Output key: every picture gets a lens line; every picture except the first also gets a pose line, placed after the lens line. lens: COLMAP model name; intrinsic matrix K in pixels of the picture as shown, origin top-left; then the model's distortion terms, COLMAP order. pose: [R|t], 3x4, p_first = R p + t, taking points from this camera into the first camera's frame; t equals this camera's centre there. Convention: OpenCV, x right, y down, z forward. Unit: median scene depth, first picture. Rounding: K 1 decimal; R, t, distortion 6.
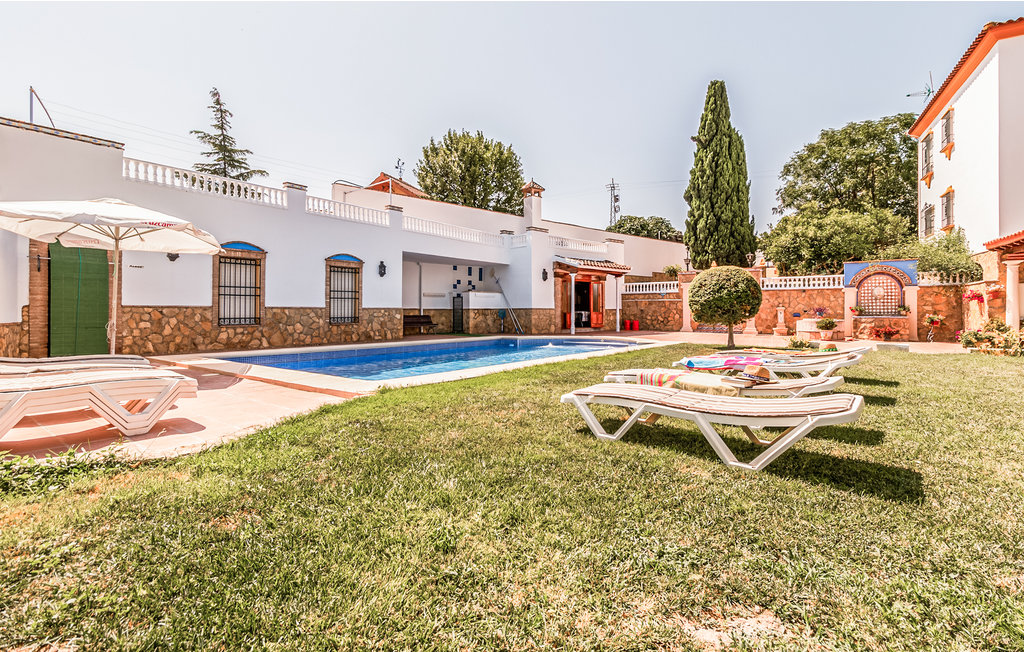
lens RADIAL K [[479.1, 0, 534.5], [0, 479.1, 305.8], [0, 0, 1]] dist [-0.006462, -0.000218]
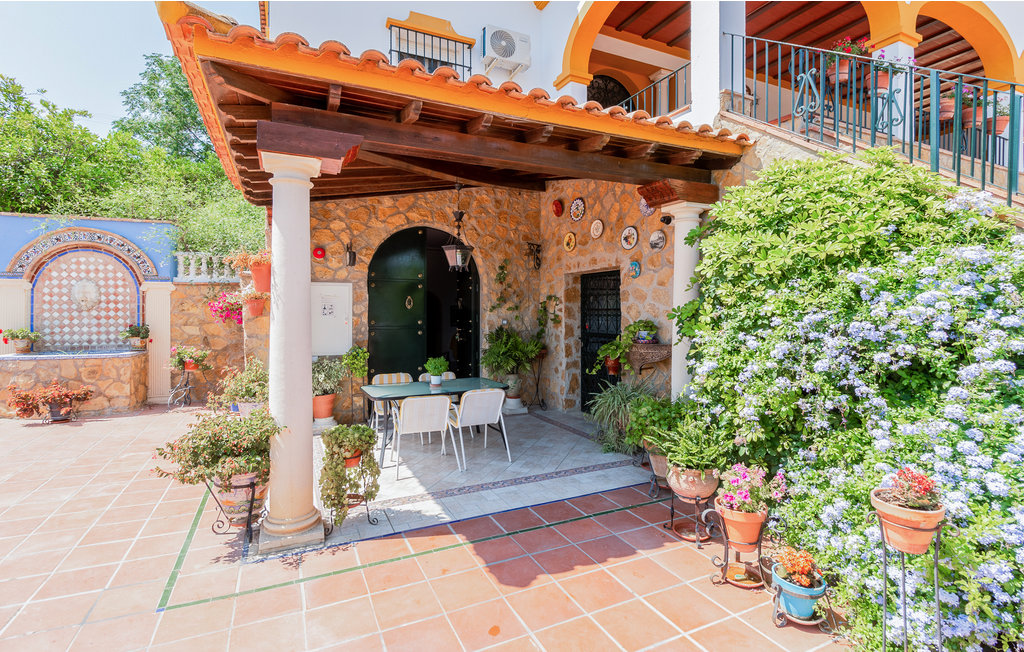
lens RADIAL K [[479.1, 0, 493.4], [0, 479.1, 311.9], [0, 0, 1]] dist [-0.006462, -0.000218]
pose [[0.612884, 0.000228, 0.790173, 0.567177], [-0.011834, 0.999890, 0.008890, -0.018370], [-0.790084, -0.014800, 0.612819, 0.429253]]
